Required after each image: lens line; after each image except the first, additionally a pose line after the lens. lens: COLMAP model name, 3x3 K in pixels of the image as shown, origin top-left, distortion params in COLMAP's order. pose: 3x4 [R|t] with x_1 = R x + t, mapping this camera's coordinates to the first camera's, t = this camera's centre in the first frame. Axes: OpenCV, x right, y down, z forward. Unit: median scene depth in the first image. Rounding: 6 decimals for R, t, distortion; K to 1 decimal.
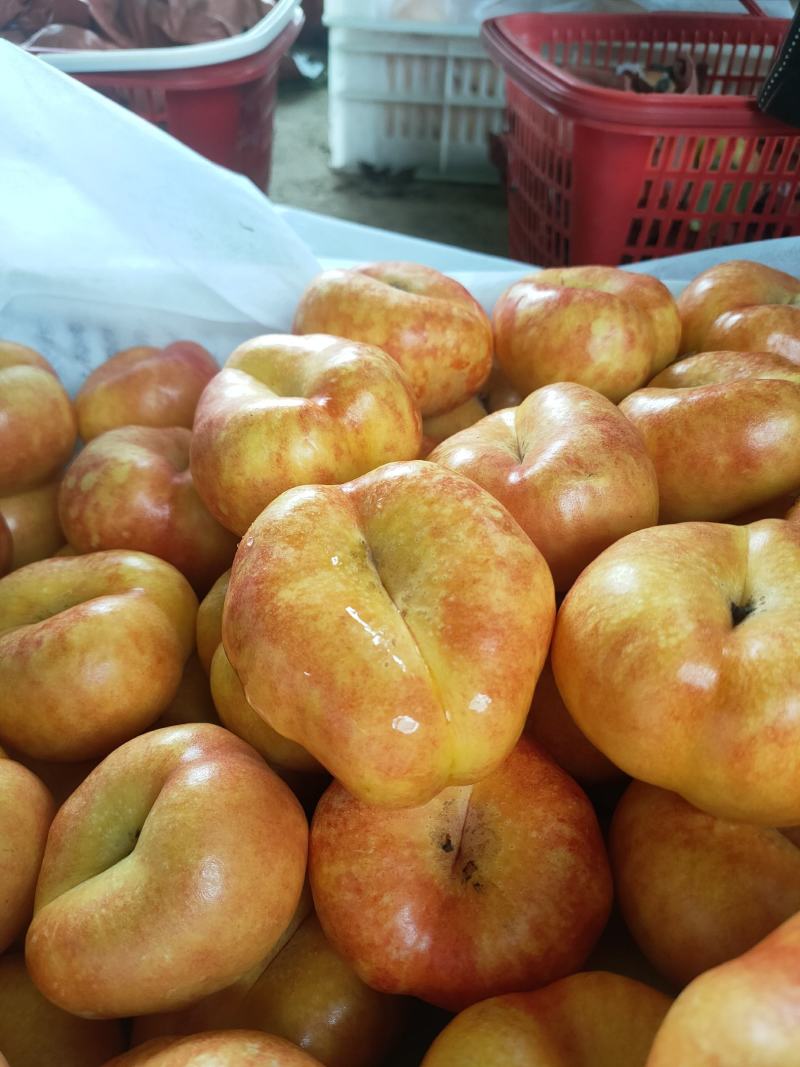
lens RADIAL K [[818.7, 0, 400.0], [0, 818.7, 533.5], [0, 0, 1]] dist [0.061376, -0.132263]
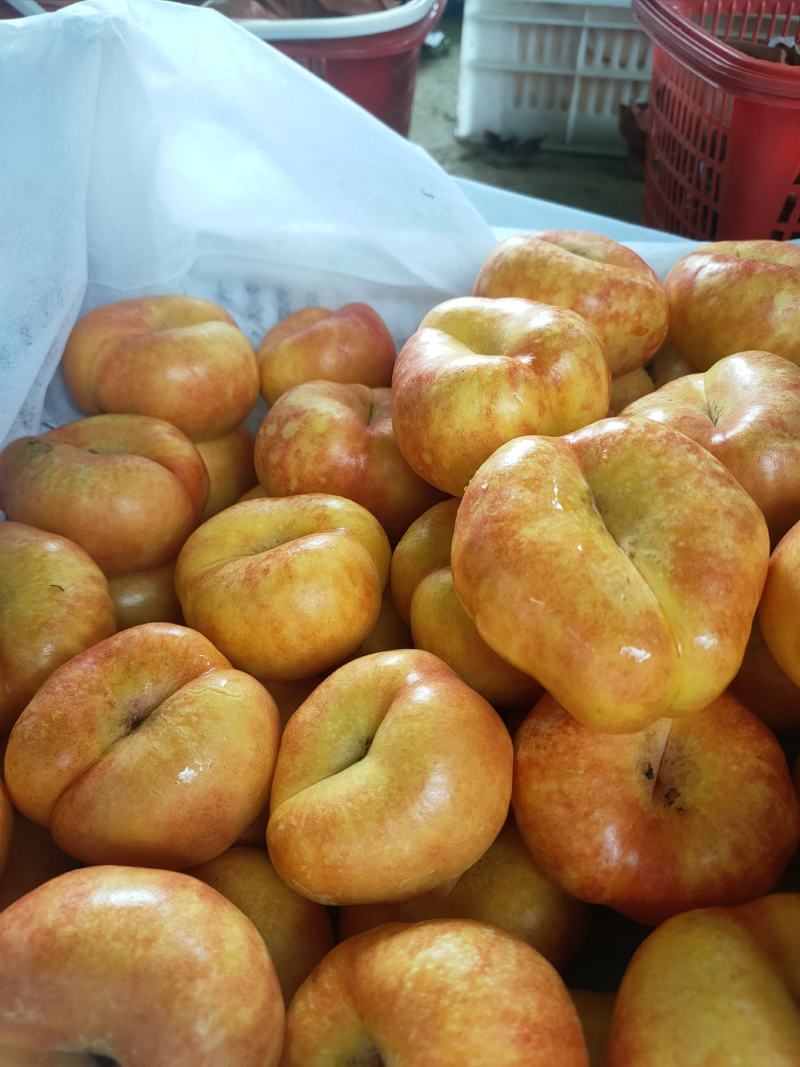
lens RADIAL K [[818.7, 0, 400.0], [0, 818.7, 533.5], [0, 0, 1]] dist [0.061376, -0.132263]
pose [[0.996034, 0.049398, -0.074007, -0.208404], [-0.047120, 0.998370, 0.032212, 0.044805], [0.075478, -0.028597, 0.996737, -0.099568]]
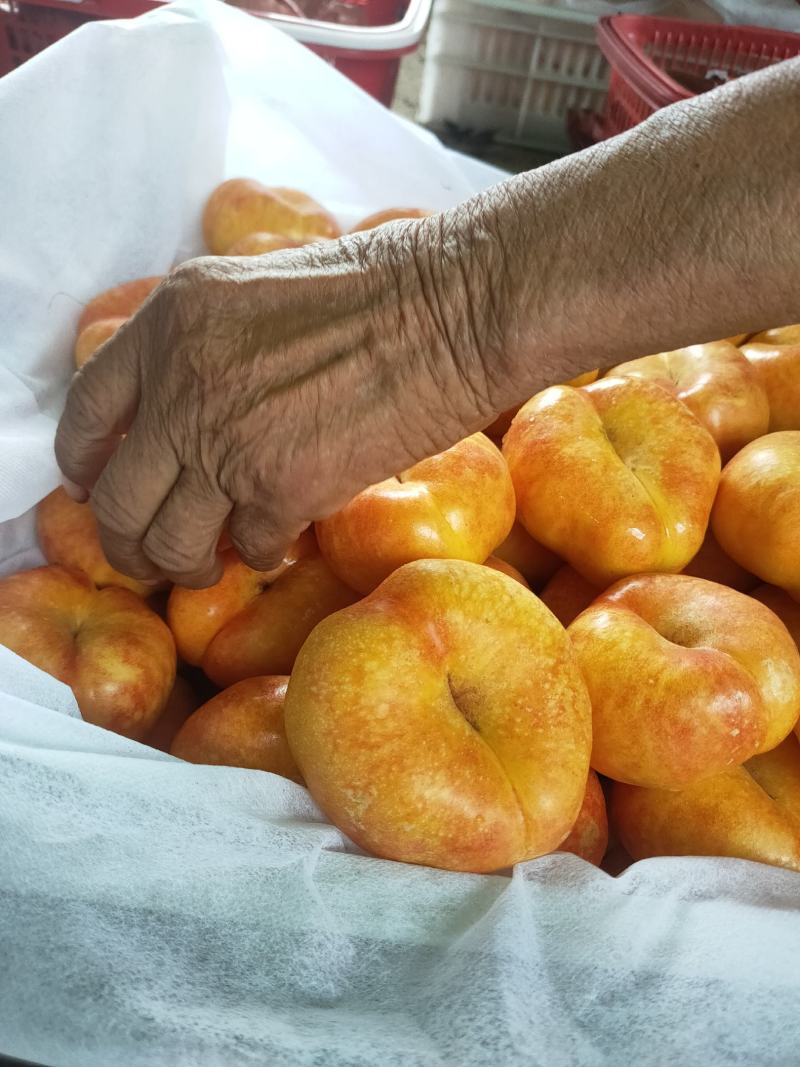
lens RADIAL K [[818.7, 0, 400.0], [0, 818.7, 533.5], [0, 0, 1]] dist [0.061376, -0.132263]
pose [[0.995454, 0.076463, 0.056787, -0.496990], [-0.079990, 0.994823, 0.062677, 0.147876], [-0.051701, -0.066935, 0.996417, -0.543096]]
